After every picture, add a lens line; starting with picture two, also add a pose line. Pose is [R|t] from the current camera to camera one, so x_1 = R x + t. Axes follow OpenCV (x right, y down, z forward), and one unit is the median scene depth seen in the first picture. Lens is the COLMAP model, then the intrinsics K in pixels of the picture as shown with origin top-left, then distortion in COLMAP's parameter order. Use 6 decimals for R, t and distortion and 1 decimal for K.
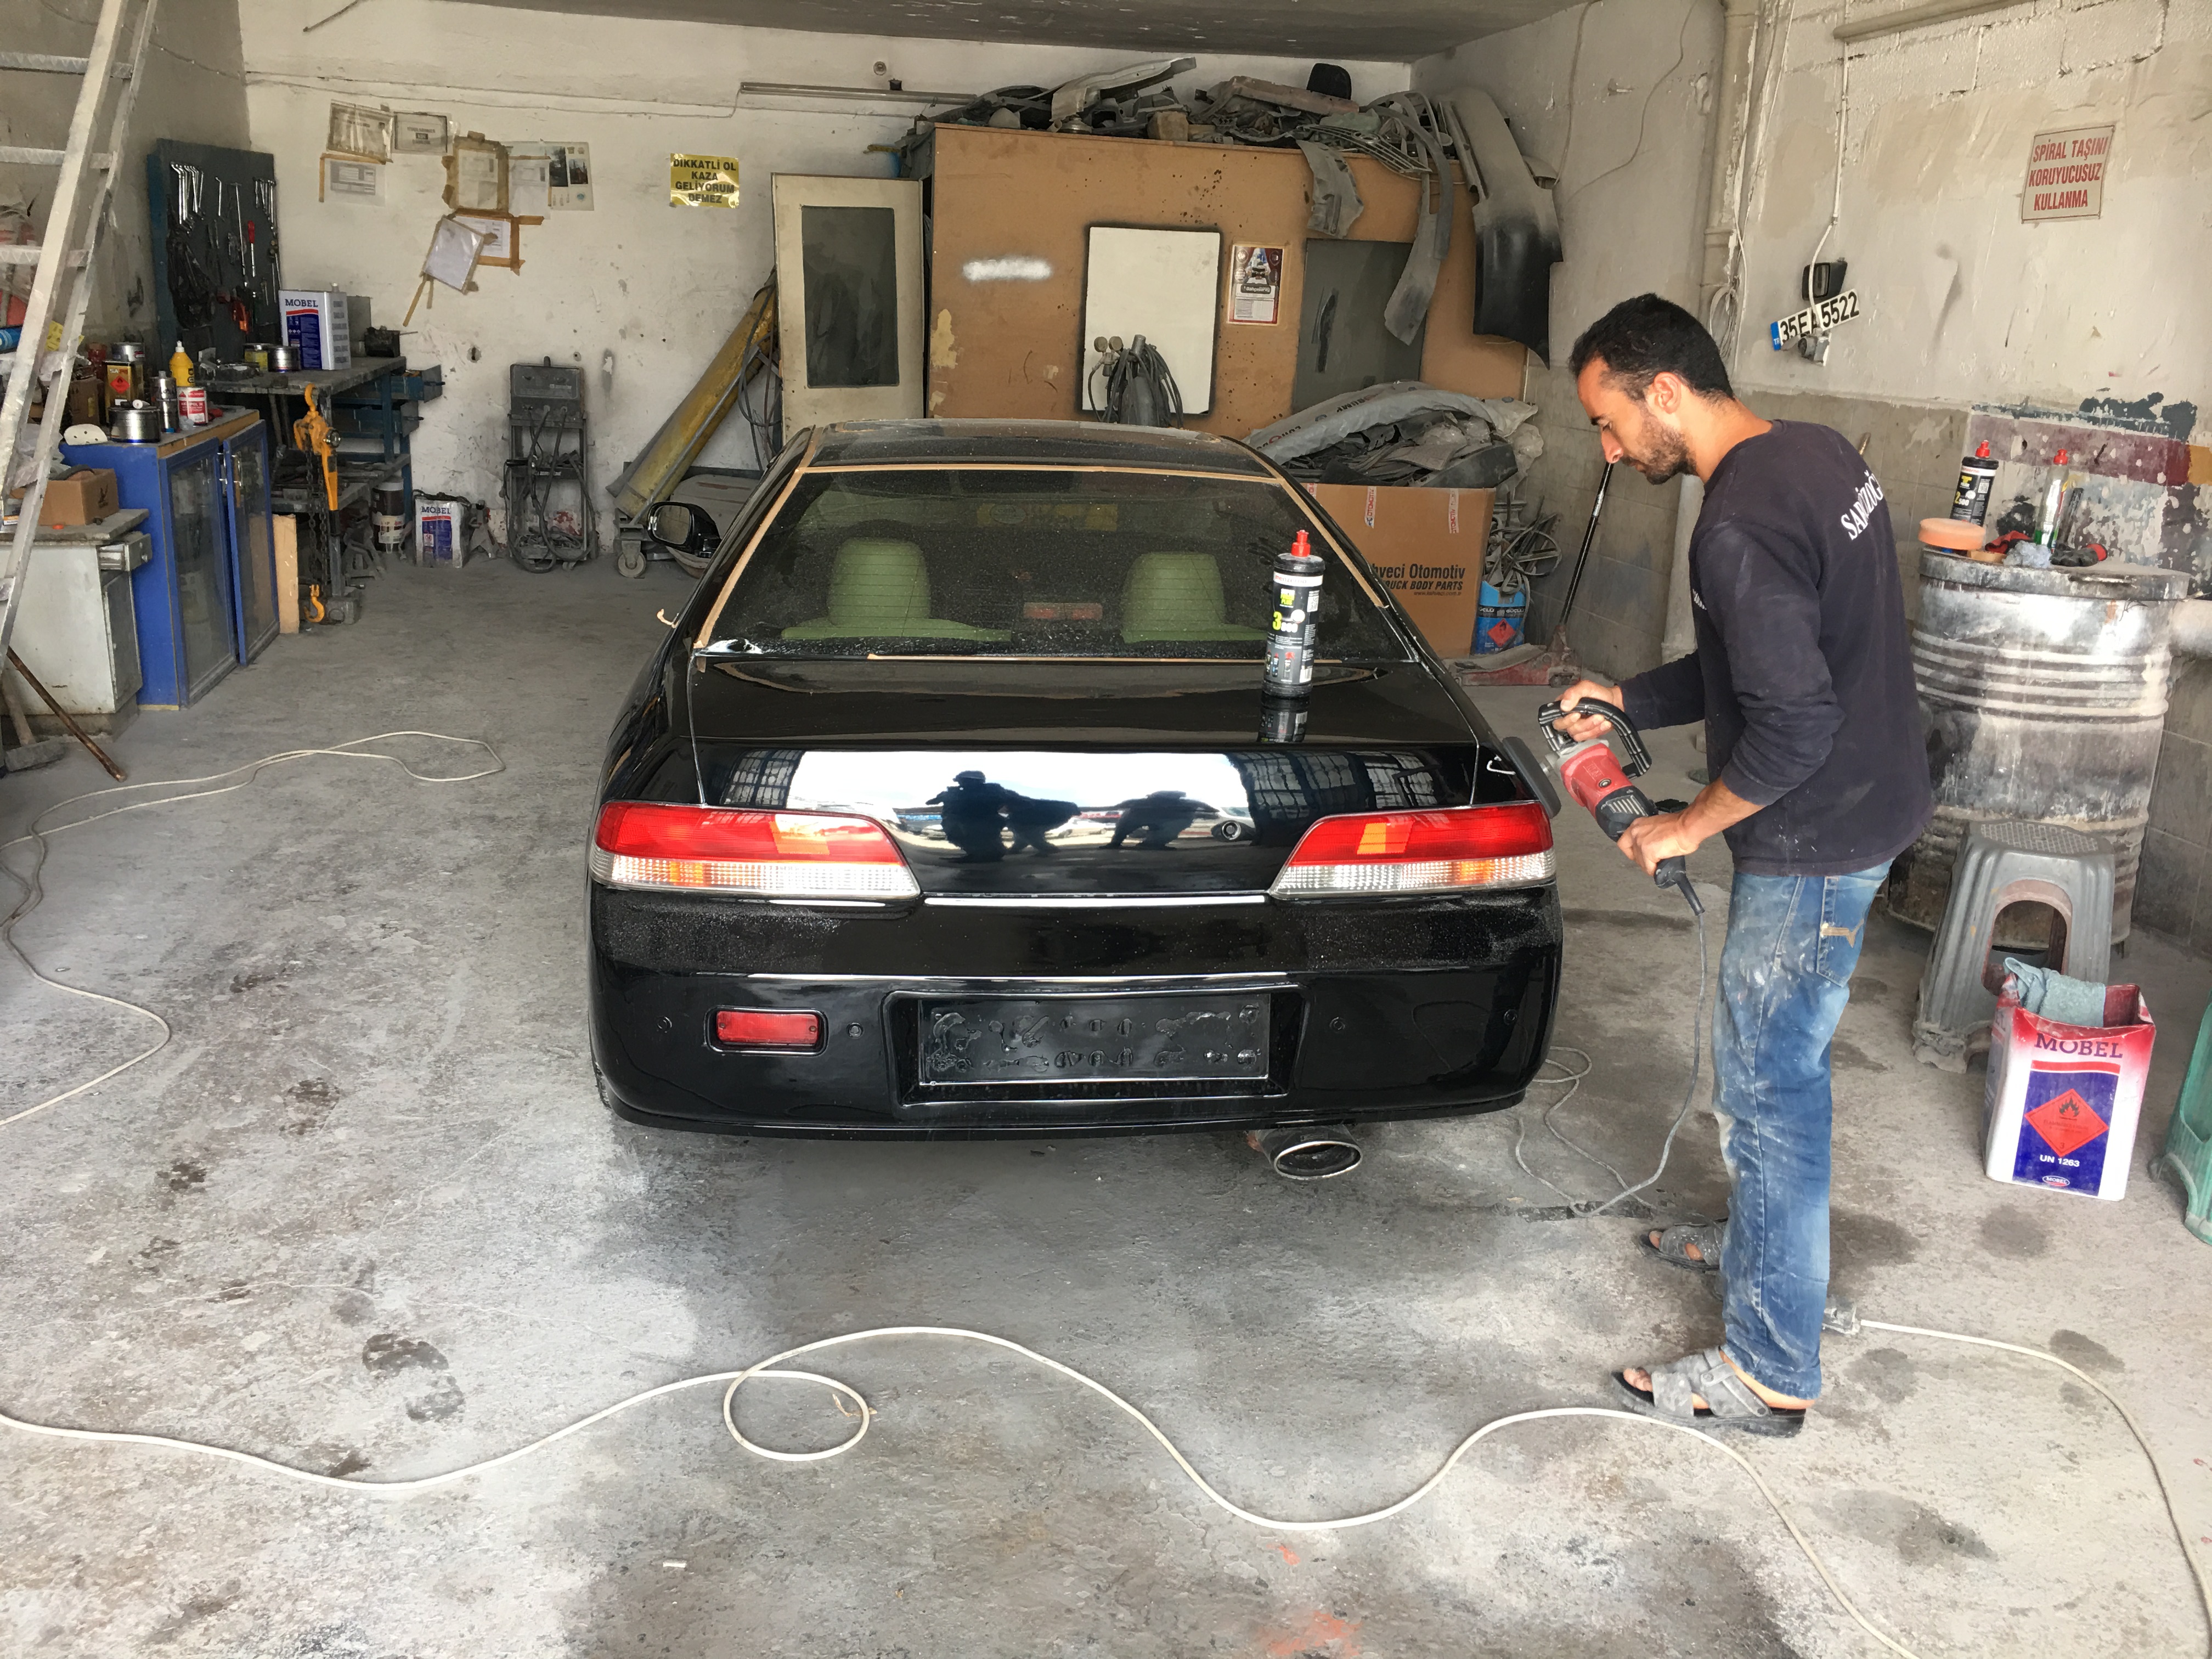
lens RADIAL K [[1869.5, 0, 1105.6], [0, 1869.5, 819.5], [0, 0, 1]] dist [0.084824, -0.111265]
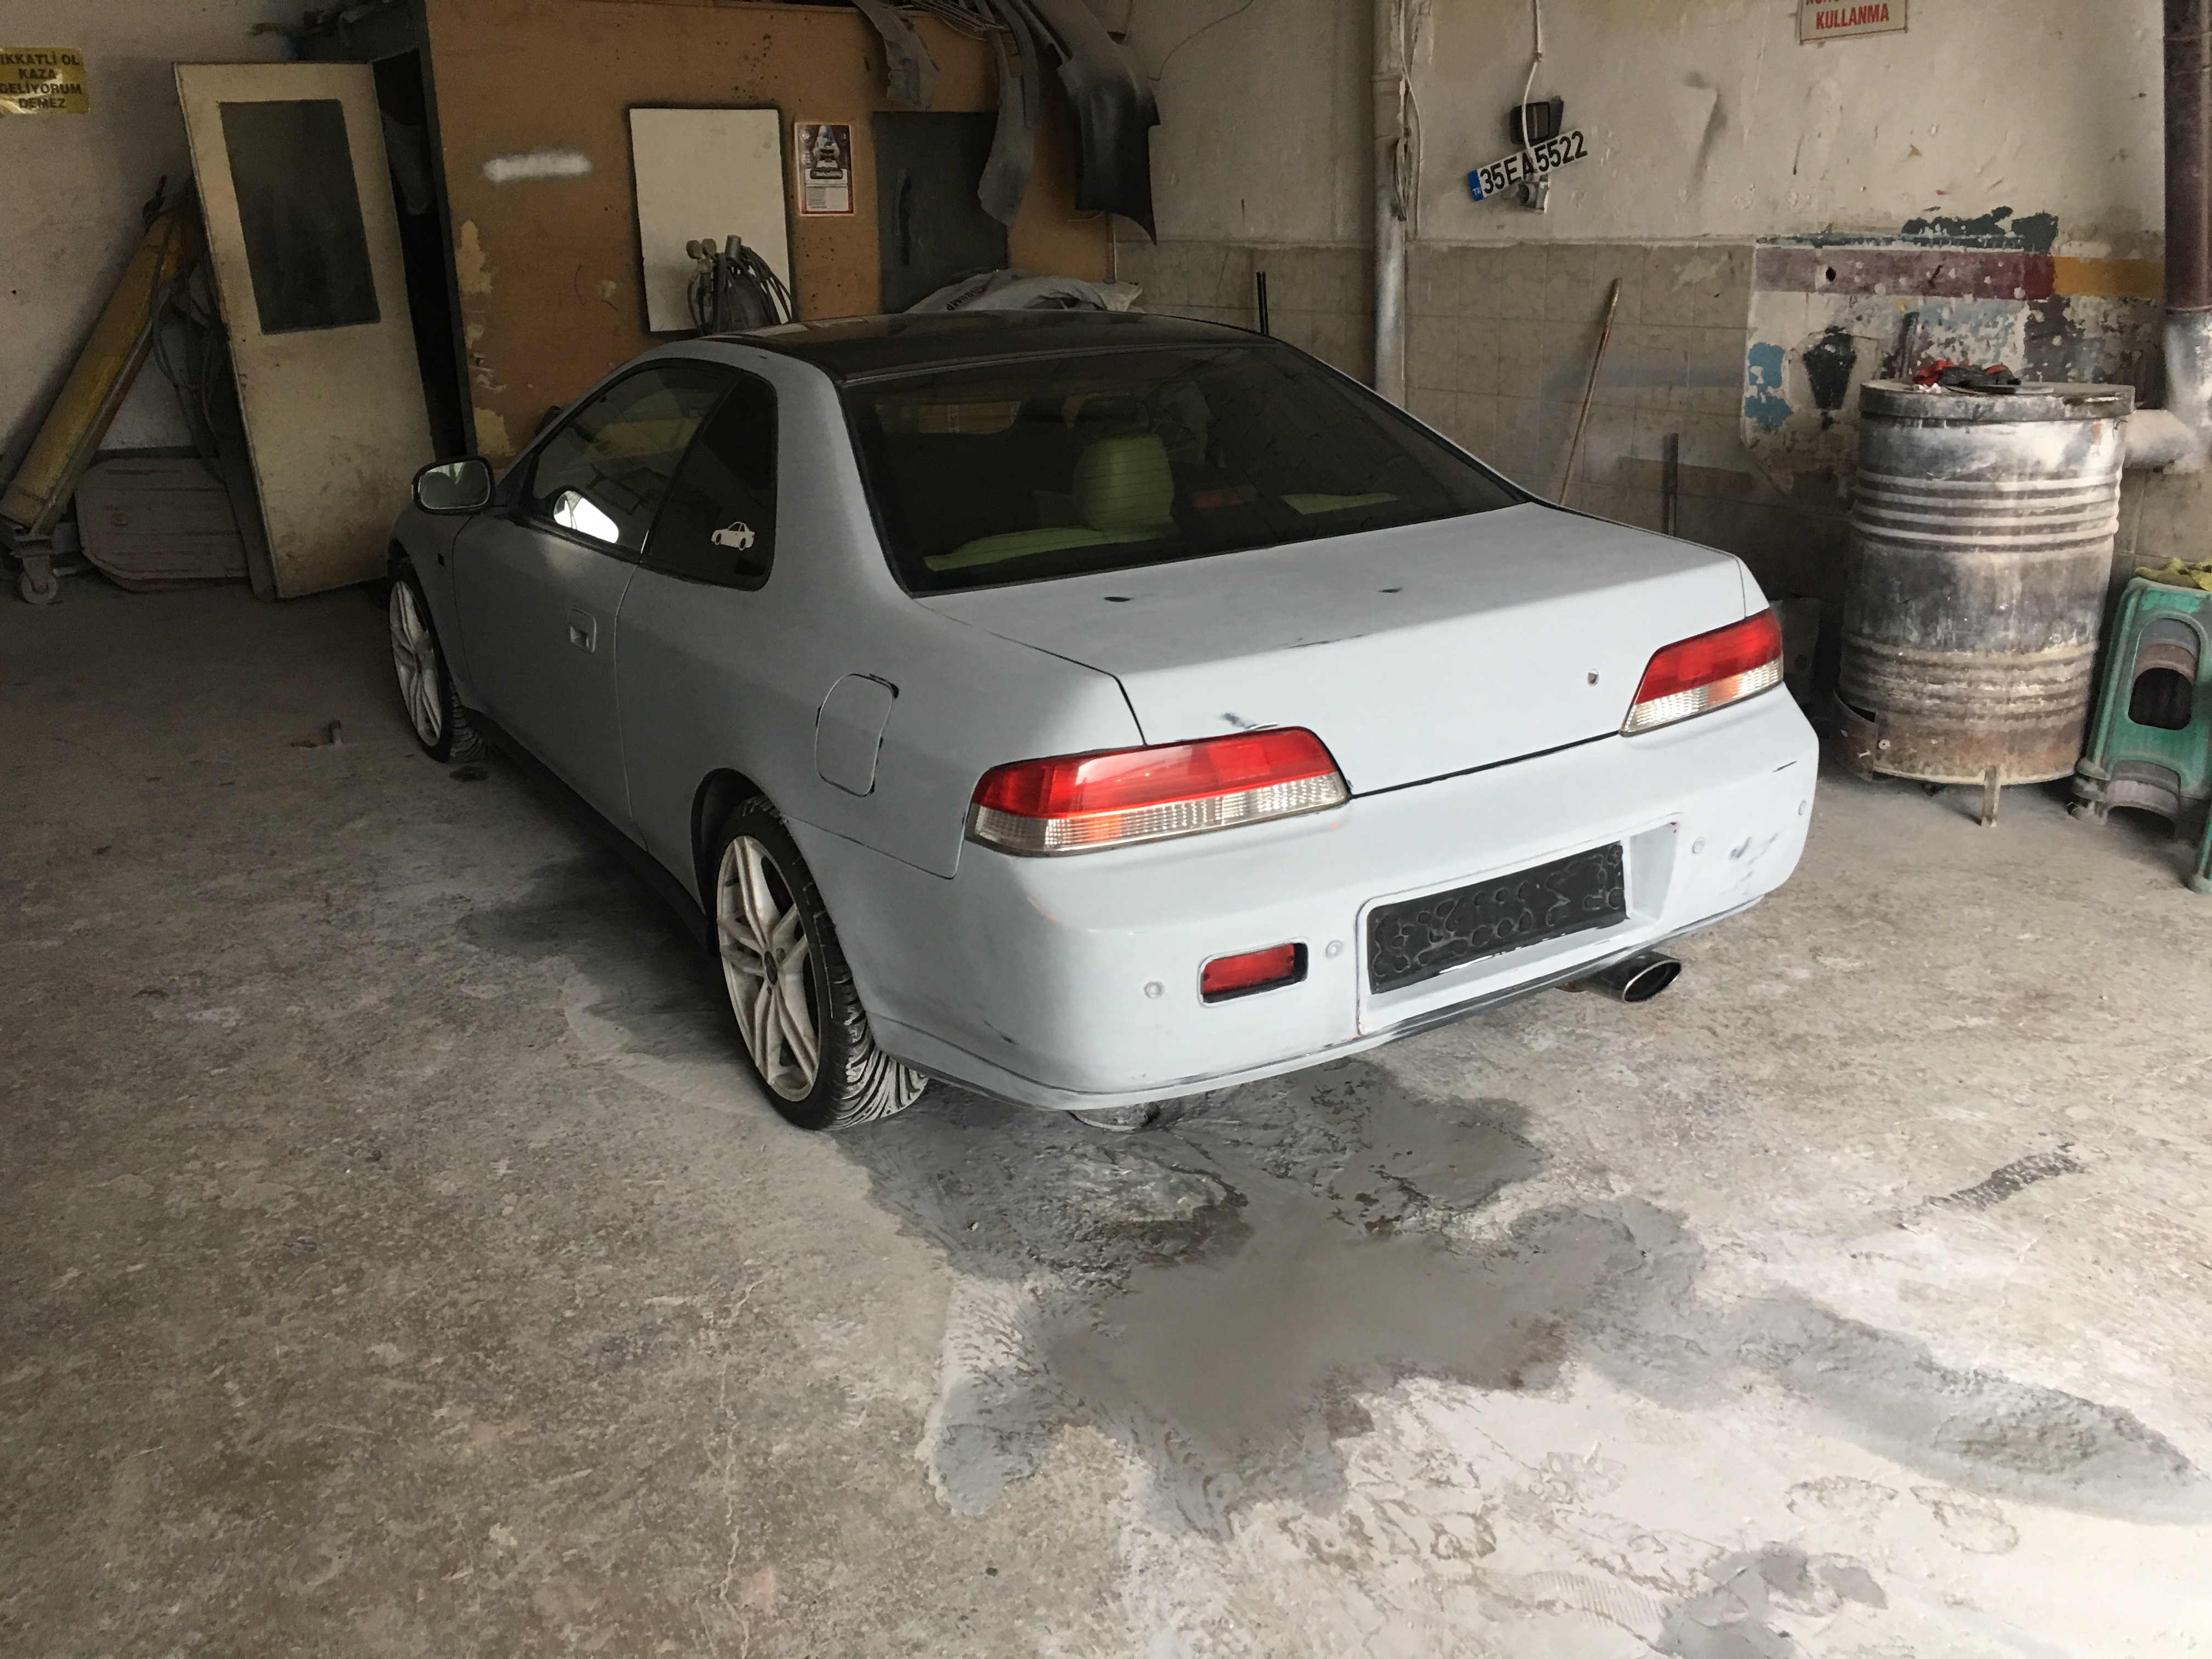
lens RADIAL K [[1869.5, 0, 1105.5], [0, 1869.5, 827.9], [0, 0, 1]] dist [0.084824, -0.111265]
pose [[0.917850, -0.184735, 0.351319, -0.274033], [0.164856, 0.982564, 0.085966, -0.065187], [-0.361074, -0.020987, 0.932301, 0.225159]]
